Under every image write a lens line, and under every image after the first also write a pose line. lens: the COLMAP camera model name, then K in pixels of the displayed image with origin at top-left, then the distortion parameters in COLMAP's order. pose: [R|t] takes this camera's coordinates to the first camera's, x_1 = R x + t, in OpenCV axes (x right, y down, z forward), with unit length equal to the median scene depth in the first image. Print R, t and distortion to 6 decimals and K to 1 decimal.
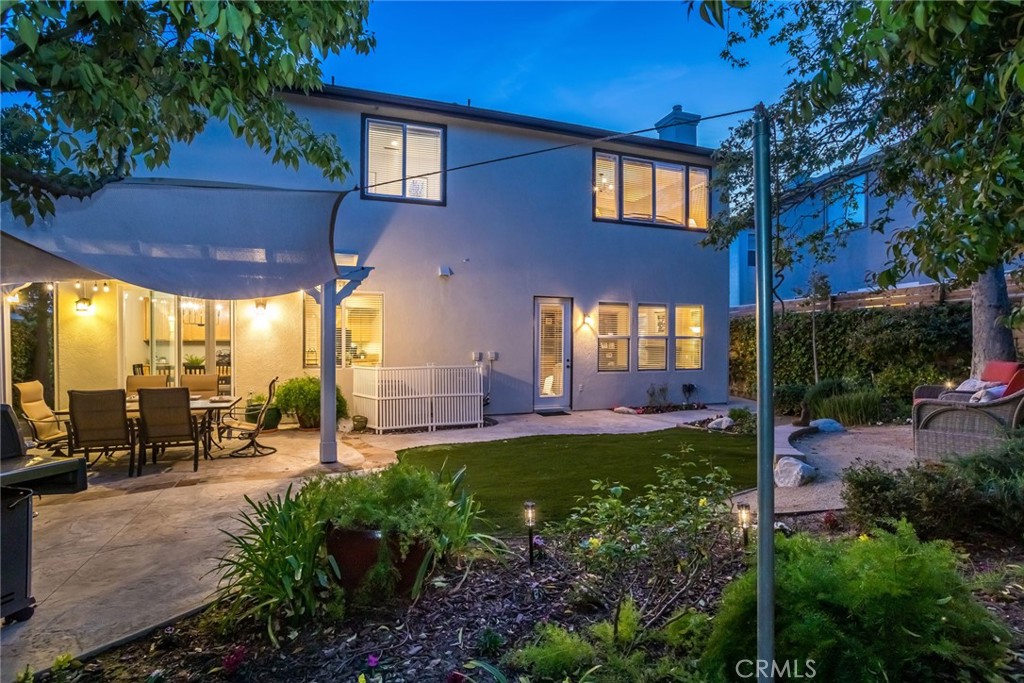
lens RADIAL K [[493.2, 0, 518.2], [0, 493.2, 345.8], [0, 0, 1]] dist [-0.040387, 0.016372]
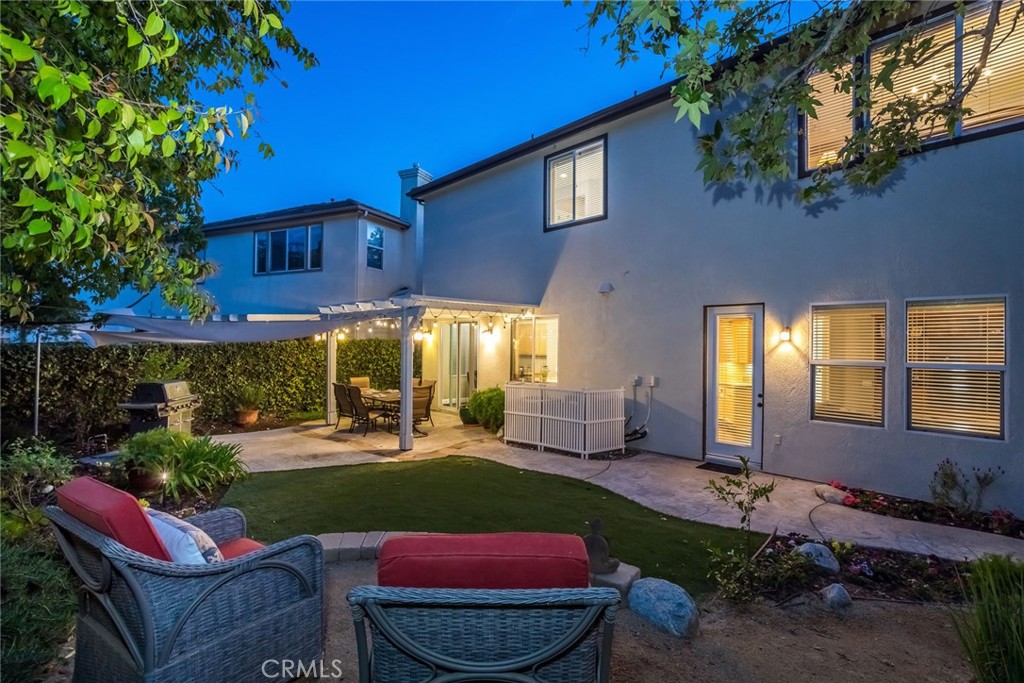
lens RADIAL K [[493.2, 0, 513.4], [0, 493.2, 345.2], [0, 0, 1]] dist [-0.040387, 0.016372]
pose [[0.405790, -0.008721, -0.913925, 1.011930], [-0.025043, 0.999473, -0.020656, -0.030499], [0.913623, 0.031270, 0.405358, 0.737657]]
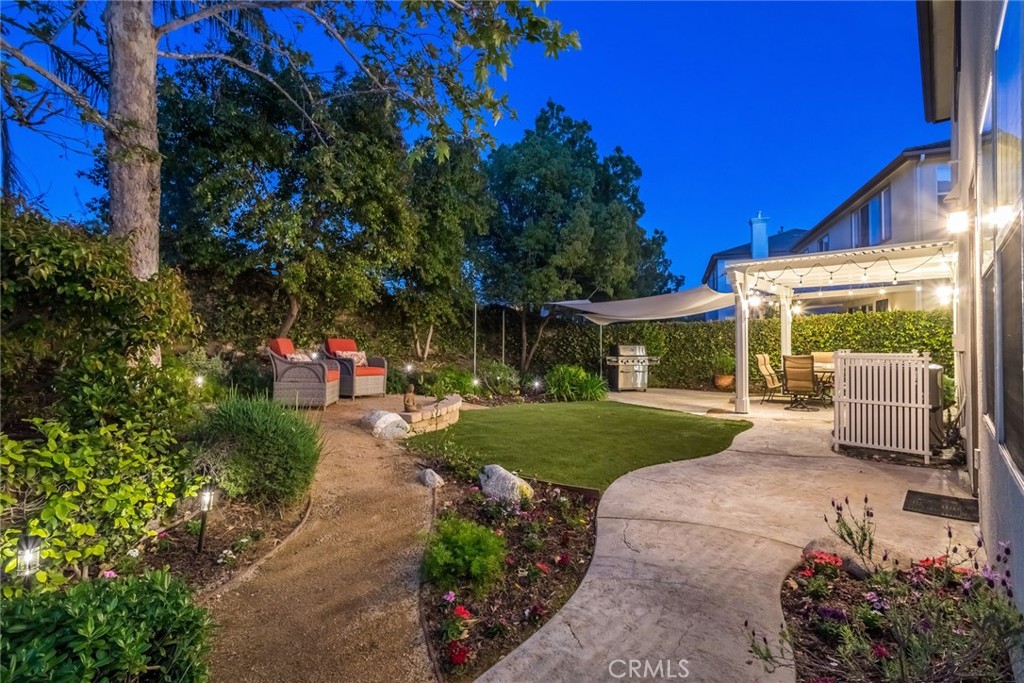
lens RADIAL K [[493.2, 0, 512.7], [0, 493.2, 337.9], [0, 0, 1]] dist [-0.040387, 0.016372]
pose [[-0.868281, -0.016274, -0.495806, 0.888667], [-0.021111, 0.999769, 0.004154, 0.034193], [0.495623, 0.014073, -0.868424, 1.923110]]
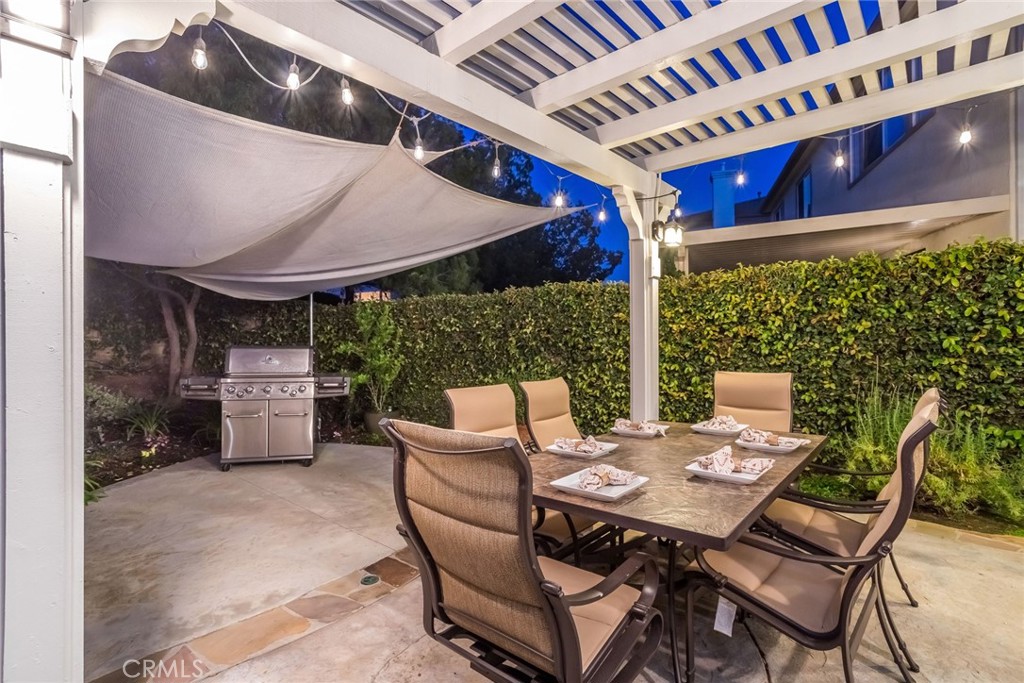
lens RADIAL K [[493.2, 0, 507.6], [0, 493.2, 338.7], [0, 0, 1]] dist [-0.040387, 0.016372]
pose [[-0.871770, -0.015900, -0.489658, -0.452286], [-0.022141, 0.999731, 0.006957, 0.034625], [0.489415, 0.016907, -0.871887, 1.295513]]
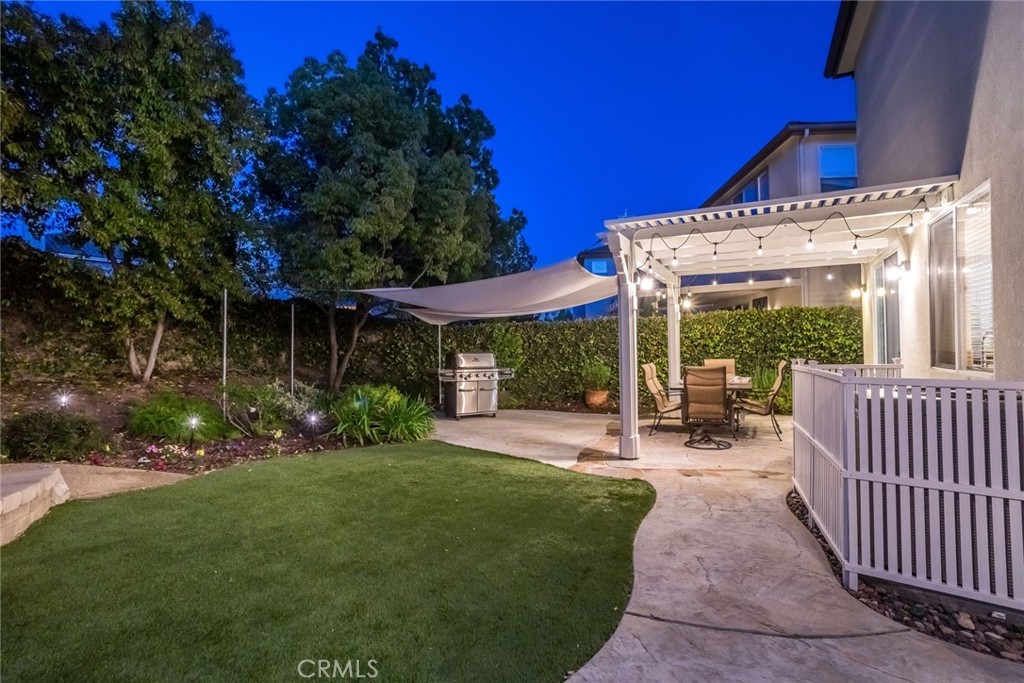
lens RADIAL K [[493.2, 0, 517.5], [0, 493.2, 334.9], [0, 0, 1]] dist [-0.040387, 0.016372]
pose [[-0.709004, -0.022332, -0.704850, 0.404520], [-0.014137, 0.999748, -0.017455, 0.033264], [0.705062, -0.002411, -0.709141, 1.529898]]
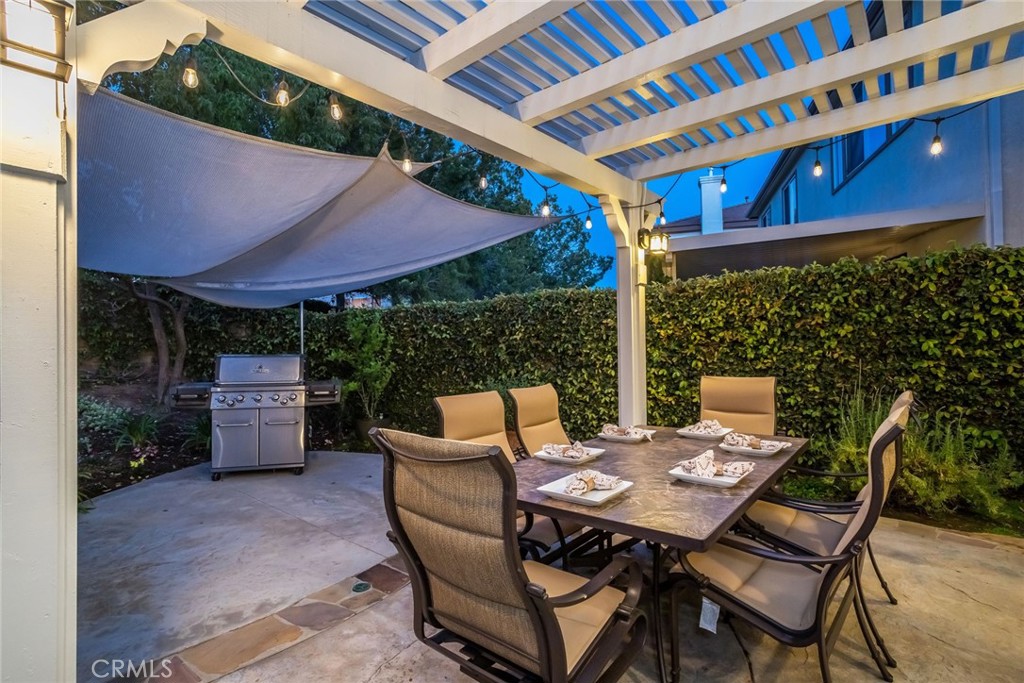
lens RADIAL K [[493.2, 0, 508.0], [0, 493.2, 339.1], [0, 0, 1]] dist [-0.040387, 0.016372]
pose [[-0.863300, -0.013274, -0.504517, -0.451418], [-0.013597, 0.999903, -0.003042, 0.032268], [0.504508, 0.004234, -0.863397, 1.302841]]
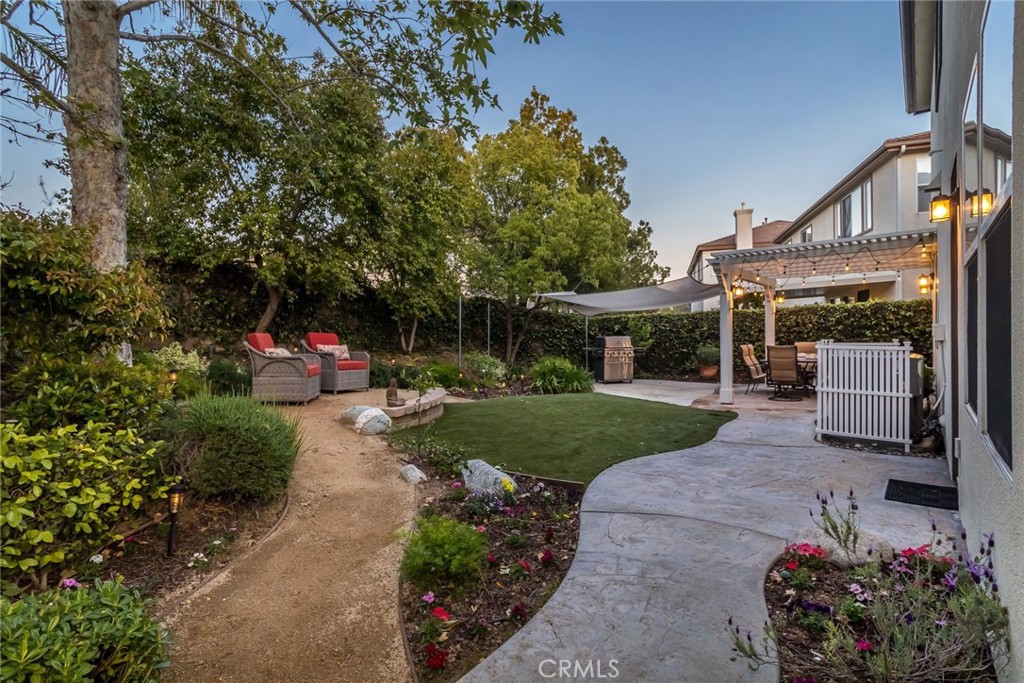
lens RADIAL K [[493.2, 0, 512.5], [0, 493.2, 338.5], [0, 0, 1]] dist [-0.040387, 0.016372]
pose [[-0.855162, -0.001146, -0.518359, 0.877922], [-0.013952, 0.999686, 0.020807, 0.033715], [0.518172, 0.025025, -0.854910, 1.916023]]
